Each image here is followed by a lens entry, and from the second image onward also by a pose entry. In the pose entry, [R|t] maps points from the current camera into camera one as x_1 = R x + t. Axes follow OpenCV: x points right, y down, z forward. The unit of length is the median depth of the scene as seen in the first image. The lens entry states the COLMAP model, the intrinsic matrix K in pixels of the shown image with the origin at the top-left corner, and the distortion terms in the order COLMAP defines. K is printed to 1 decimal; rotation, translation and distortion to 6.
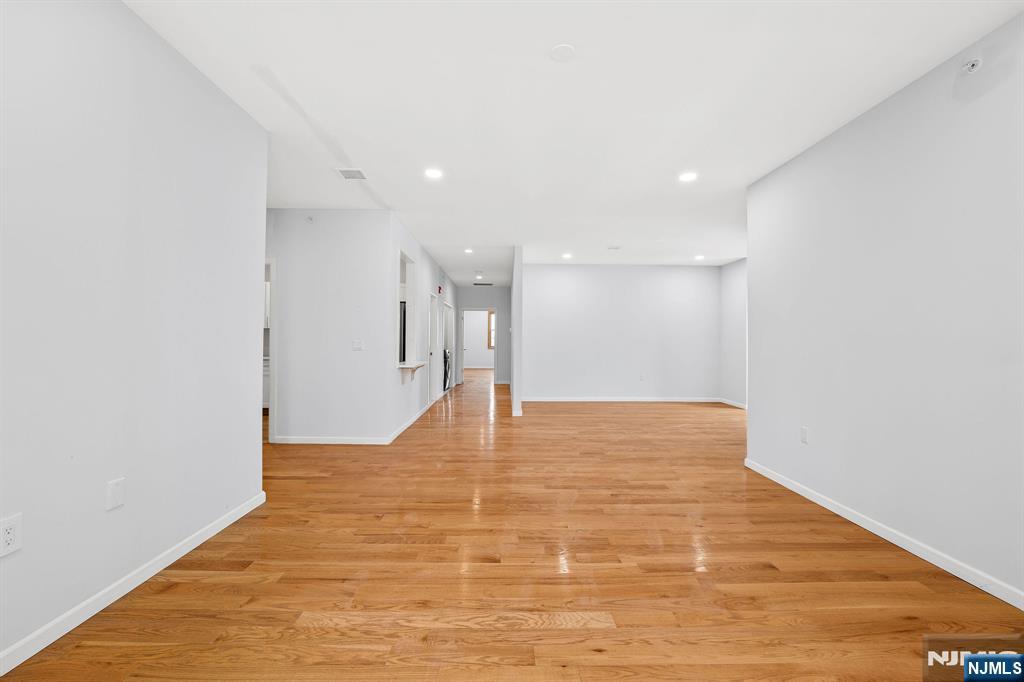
lens RADIAL K [[398.8, 0, 506.7], [0, 398.8, 340.7], [0, 0, 1]] dist [0.000083, 0.000021]
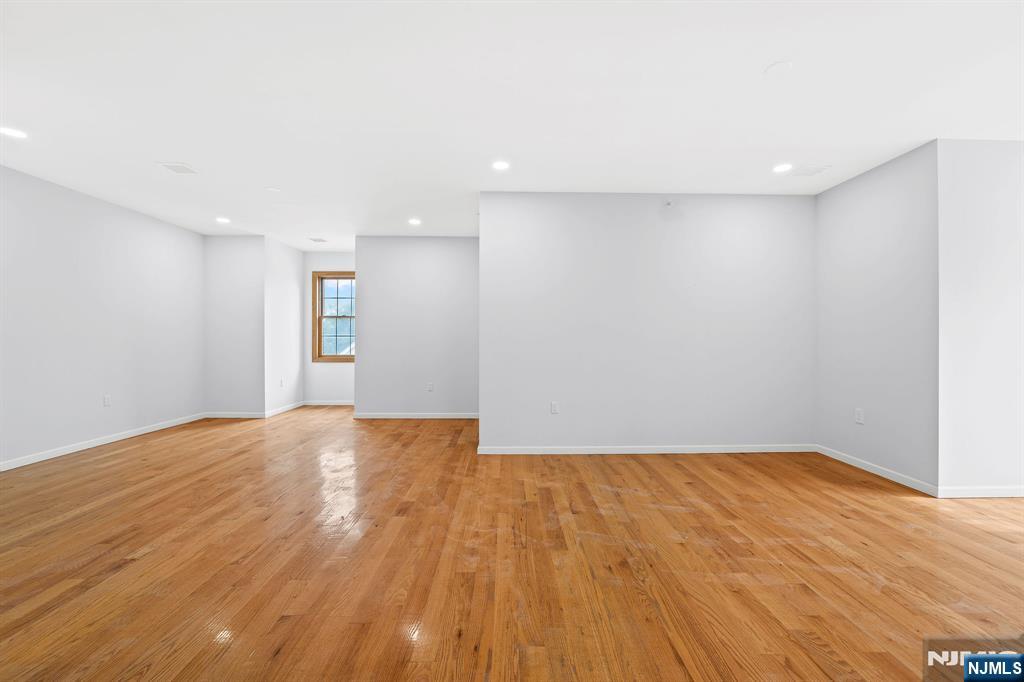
lens RADIAL K [[427.4, 0, 508.1], [0, 427.4, 338.5], [0, 0, 1]] dist [-0.011722, 0.000205]
pose [[0.009954, -0.006649, 0.999928, -0.703656], [-0.002186, 0.999975, 0.006671, -0.003269], [-0.999948, -0.002252, 0.009939, 1.195683]]
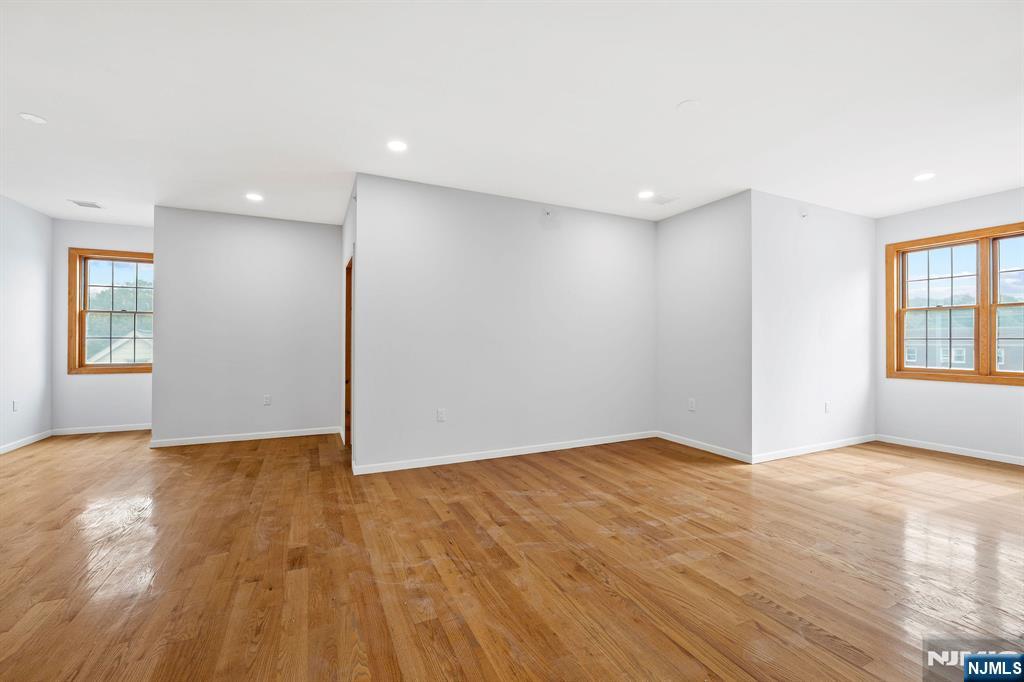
lens RADIAL K [[427.4, 0, 508.1], [0, 427.4, 338.5], [0, 0, 1]] dist [-0.011722, 0.000205]
pose [[-0.410512, -0.001020, 0.911854, -0.580191], [-0.005305, 0.999985, -0.001269, -0.002804], [-0.911840, -0.005359, -0.410512, 1.423043]]
